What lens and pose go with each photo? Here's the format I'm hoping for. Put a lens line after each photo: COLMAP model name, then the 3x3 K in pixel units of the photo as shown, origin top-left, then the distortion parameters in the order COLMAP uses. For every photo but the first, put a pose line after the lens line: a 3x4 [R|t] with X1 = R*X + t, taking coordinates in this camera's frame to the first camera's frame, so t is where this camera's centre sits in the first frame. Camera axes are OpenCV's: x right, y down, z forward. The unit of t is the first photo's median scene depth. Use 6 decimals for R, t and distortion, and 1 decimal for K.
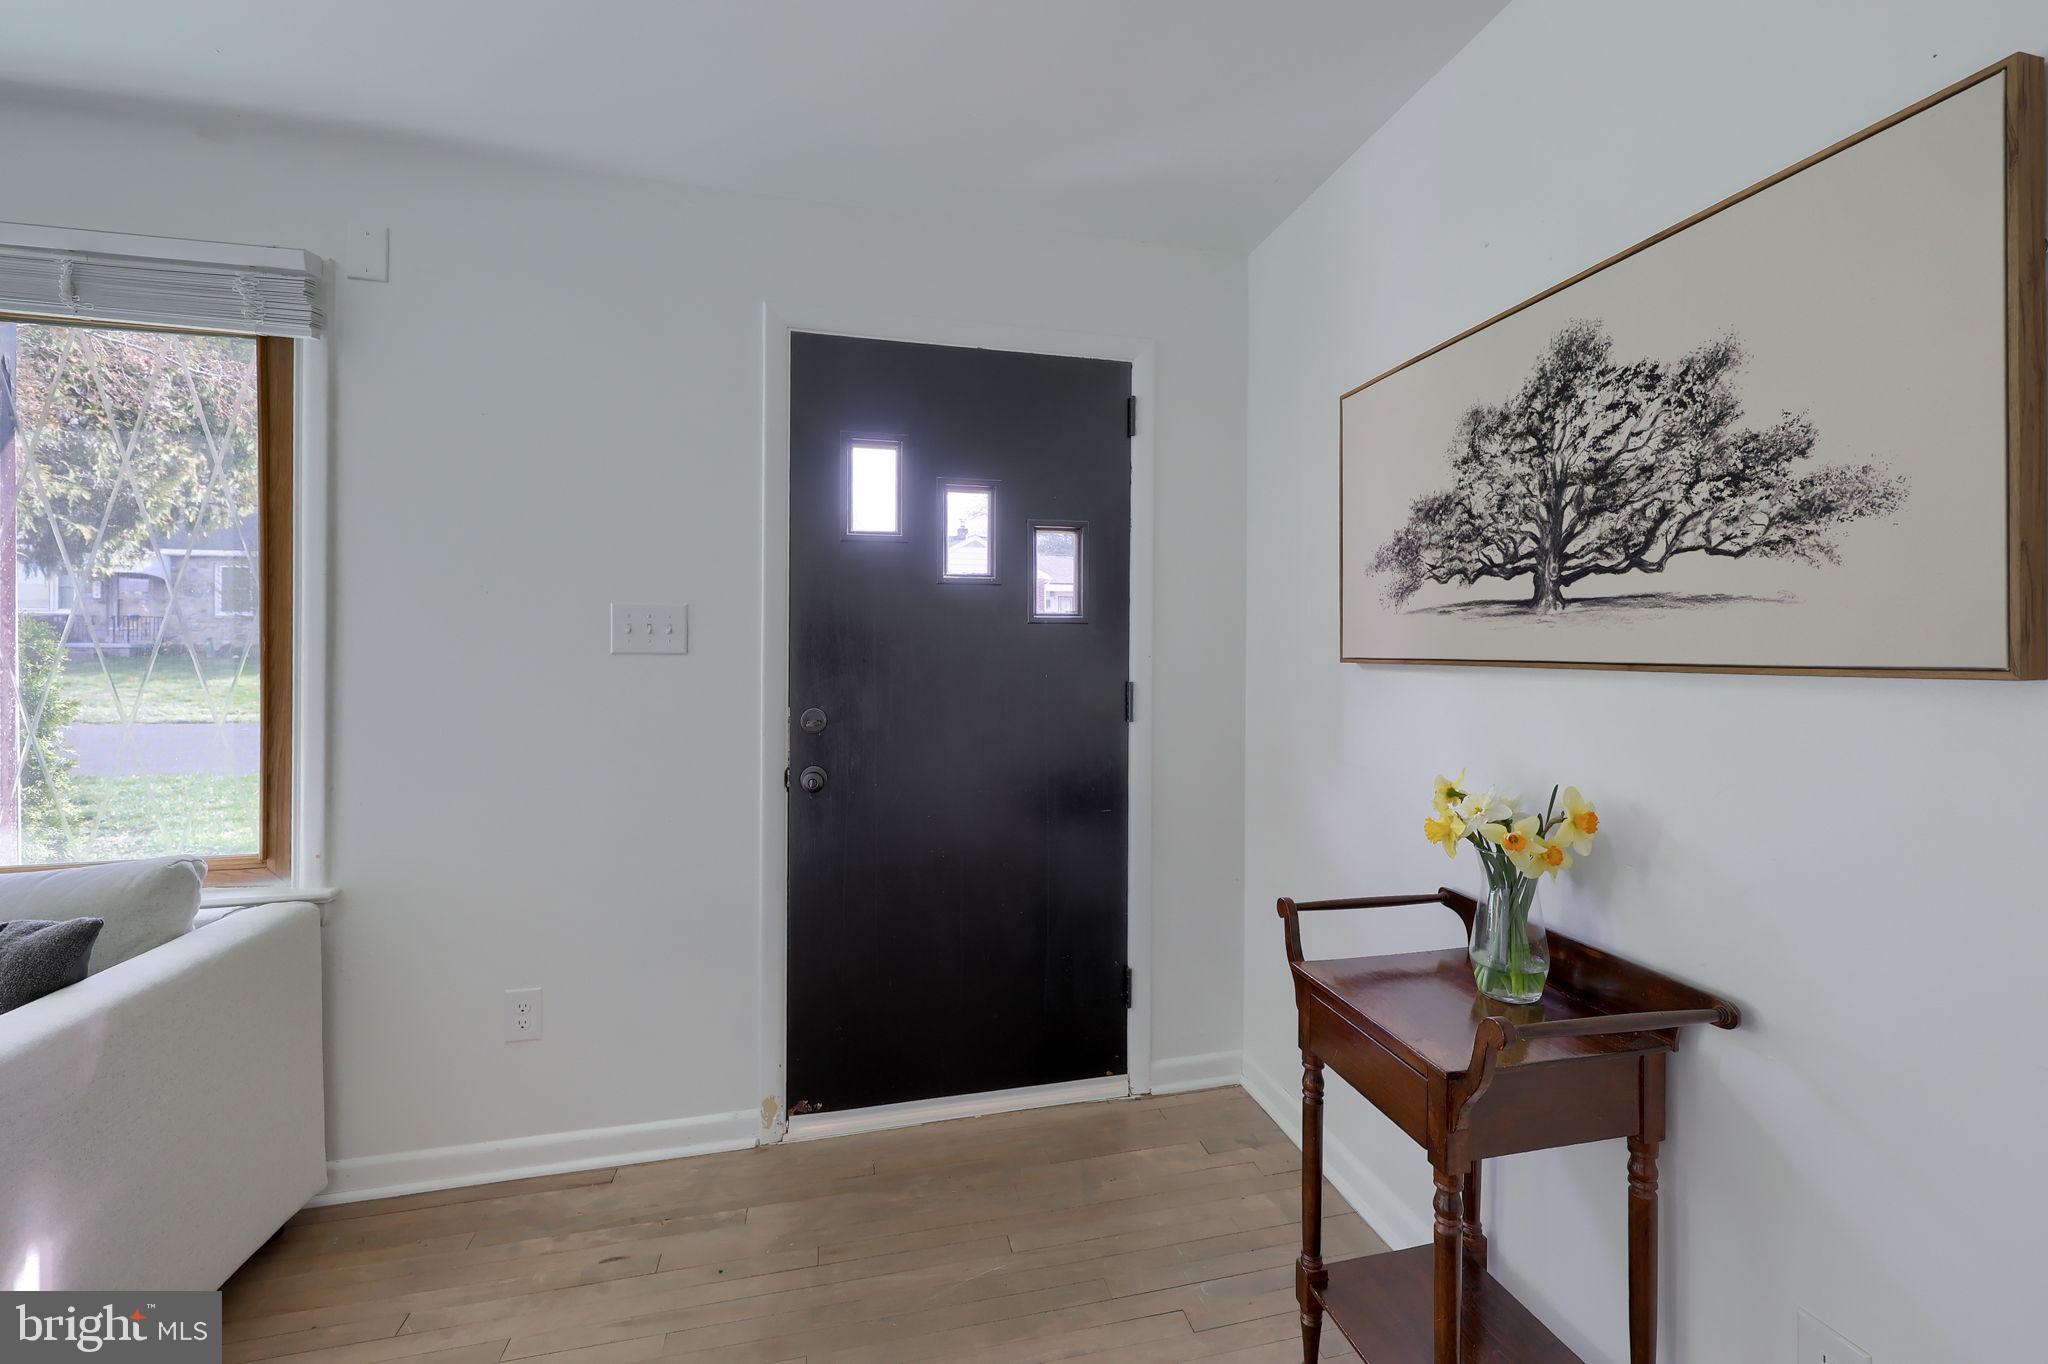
lens RADIAL K [[835.0, 0, 1150.0], [0, 835.0, 643.2], [0, 0, 1]] dist [-0.003035, -0.000160]
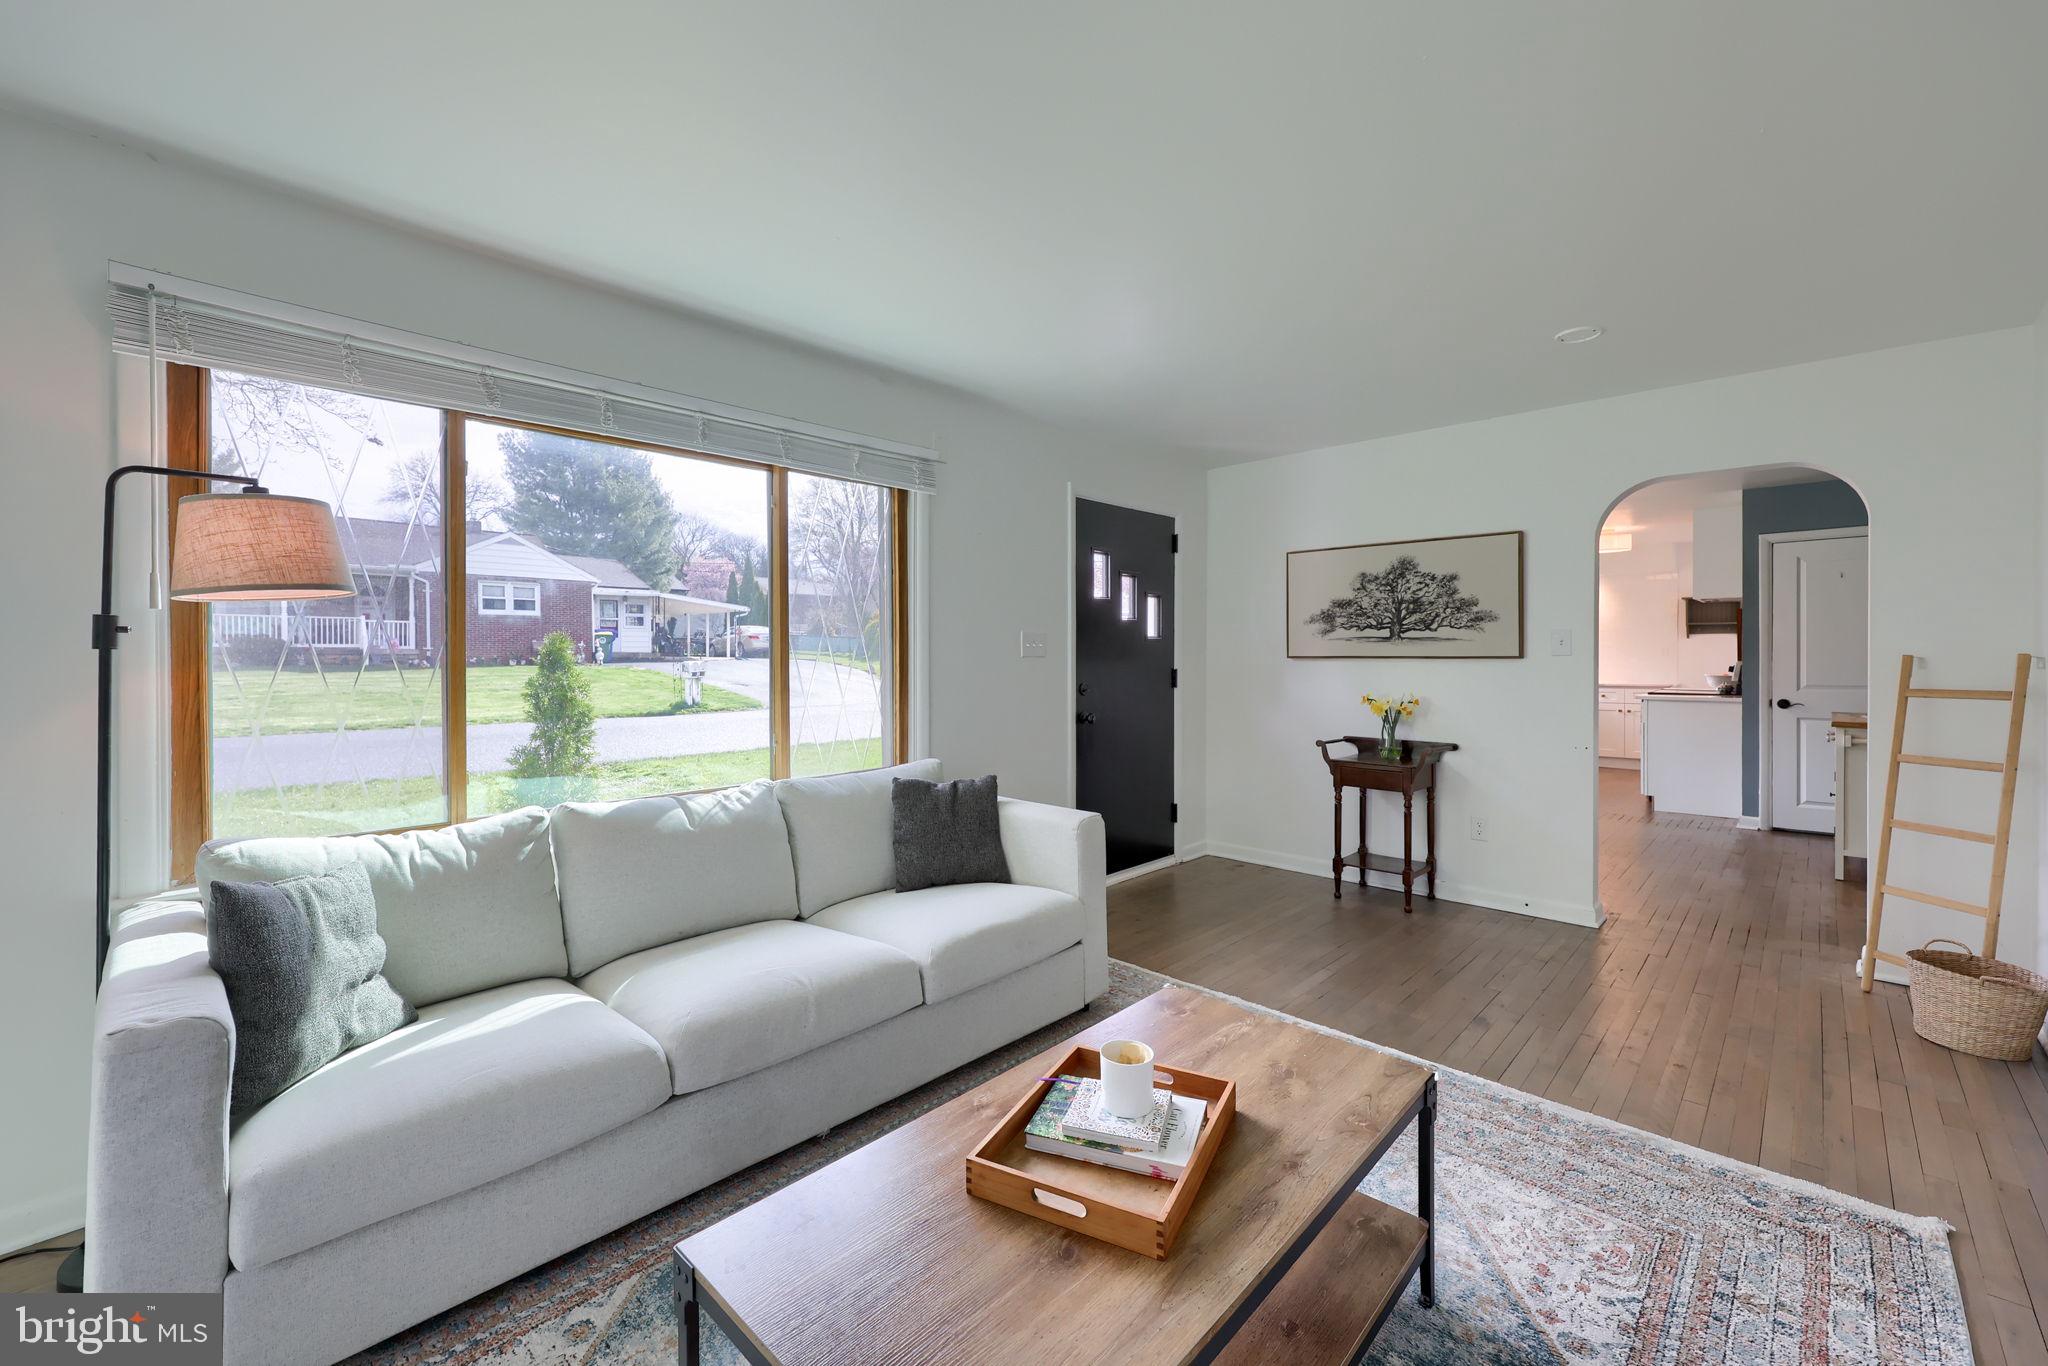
lens RADIAL K [[823.6, 0, 1023.0], [0, 823.6, 651.0], [0, 0, 1]] dist [0.003037, 0.000323]
pose [[0.849376, -0.002944, 0.527781, -2.391936], [0.000811, 0.999991, 0.004273, -0.013637], [-0.527788, -0.003201, 0.849370, -0.940207]]
